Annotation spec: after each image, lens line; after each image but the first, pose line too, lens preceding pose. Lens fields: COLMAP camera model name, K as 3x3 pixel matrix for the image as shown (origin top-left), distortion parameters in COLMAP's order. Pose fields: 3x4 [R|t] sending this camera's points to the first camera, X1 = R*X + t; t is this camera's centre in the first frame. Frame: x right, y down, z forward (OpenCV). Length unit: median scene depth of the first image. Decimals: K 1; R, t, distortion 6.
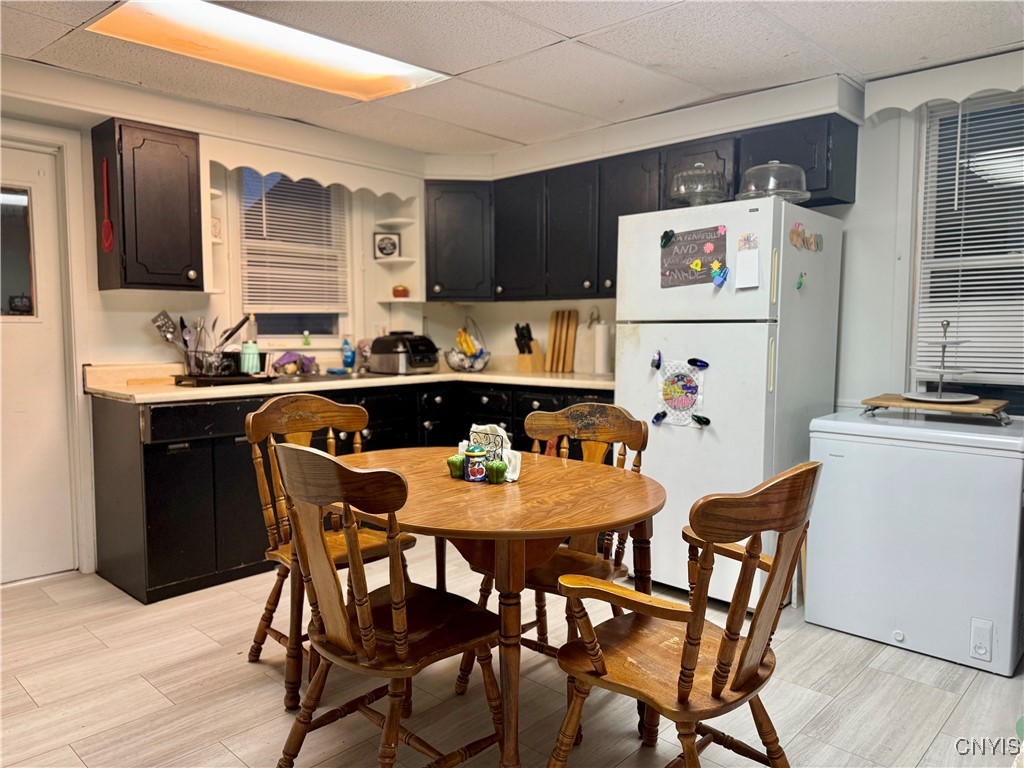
lens RADIAL K [[725.8, 0, 509.8], [0, 725.8, 386.4], [0, 0, 1]] dist [0.000886, 0.000279]
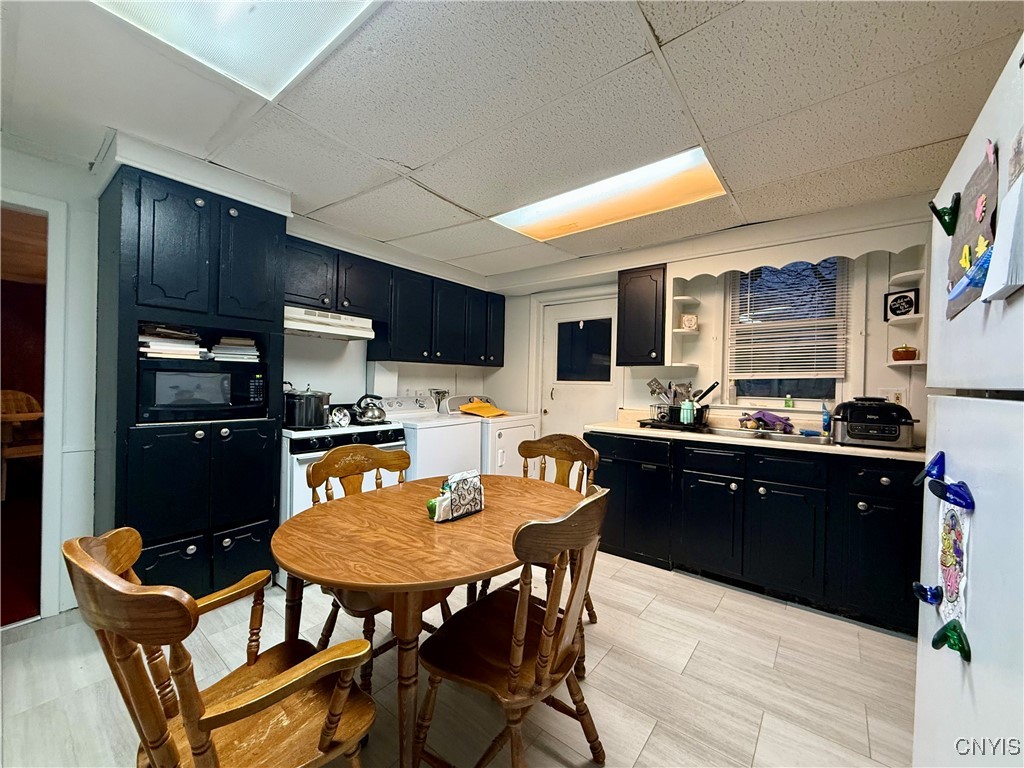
lens RADIAL K [[407.1, 0, 508.1], [0, 407.1, 381.2], [0, 0, 1]] dist [-0.001116, -0.000845]
pose [[0.072500, -0.003606, -0.997362, 0.340948], [-0.094170, 0.995501, -0.010444, -0.050647], [0.992913, 0.094679, 0.071834, 0.531550]]
